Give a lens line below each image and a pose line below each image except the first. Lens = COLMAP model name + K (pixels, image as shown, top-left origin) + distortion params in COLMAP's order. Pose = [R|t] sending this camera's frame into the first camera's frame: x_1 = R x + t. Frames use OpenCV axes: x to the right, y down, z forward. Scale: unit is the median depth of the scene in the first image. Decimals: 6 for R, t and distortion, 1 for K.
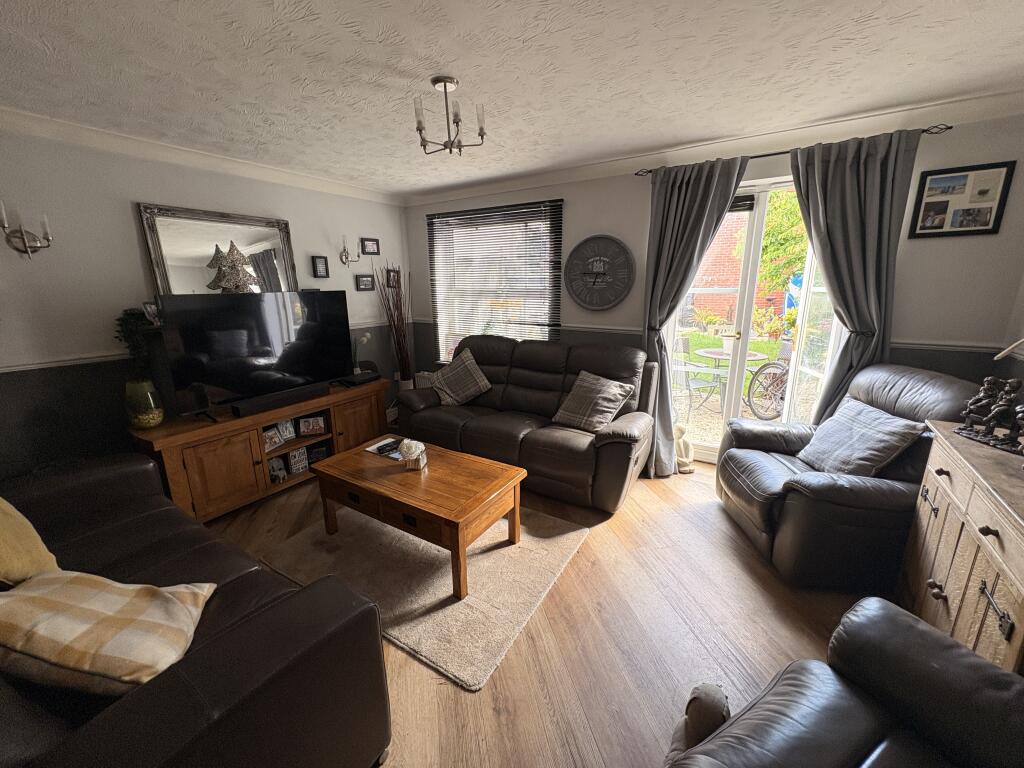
lens RADIAL K [[405.8, 0, 510.1], [0, 405.8, 381.7], [0, 0, 1]] dist [-0.001445, 0.000074]
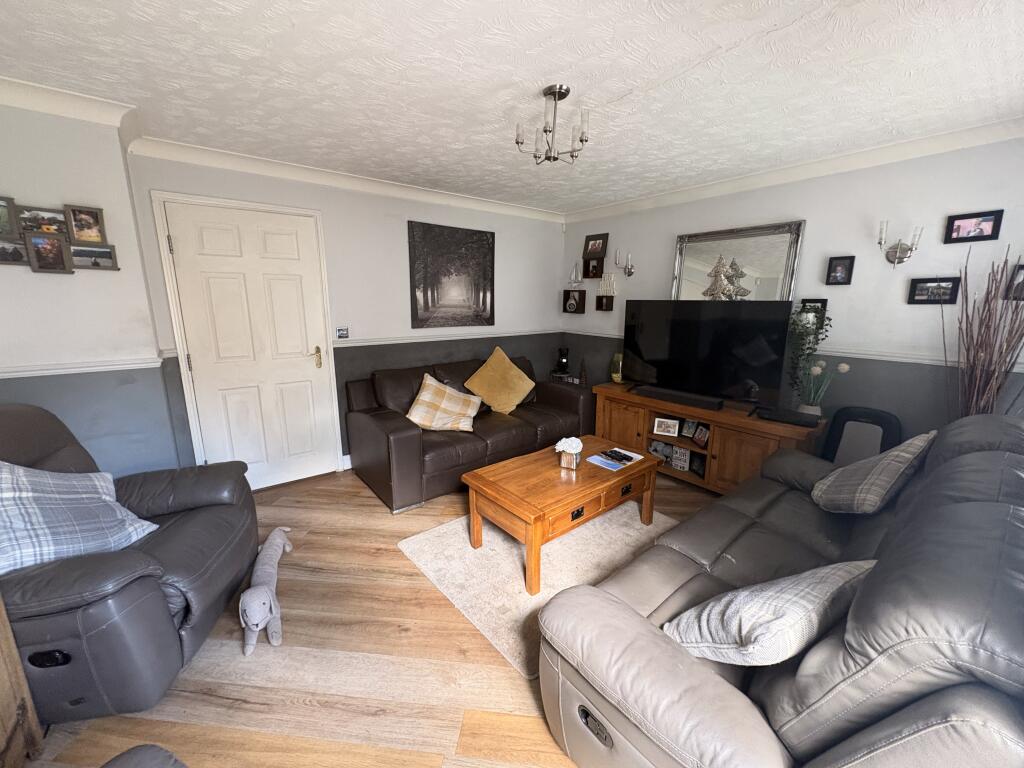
lens RADIAL K [[405.8, 0, 509.9], [0, 405.8, 382.7], [0, 0, 1]] dist [-0.001445, 0.000074]
pose [[-0.310336, 0.206293, -0.927973, 0.528479], [-0.225637, 0.932289, 0.282711, -0.179555], [0.923460, 0.297121, -0.242775, 0.750285]]
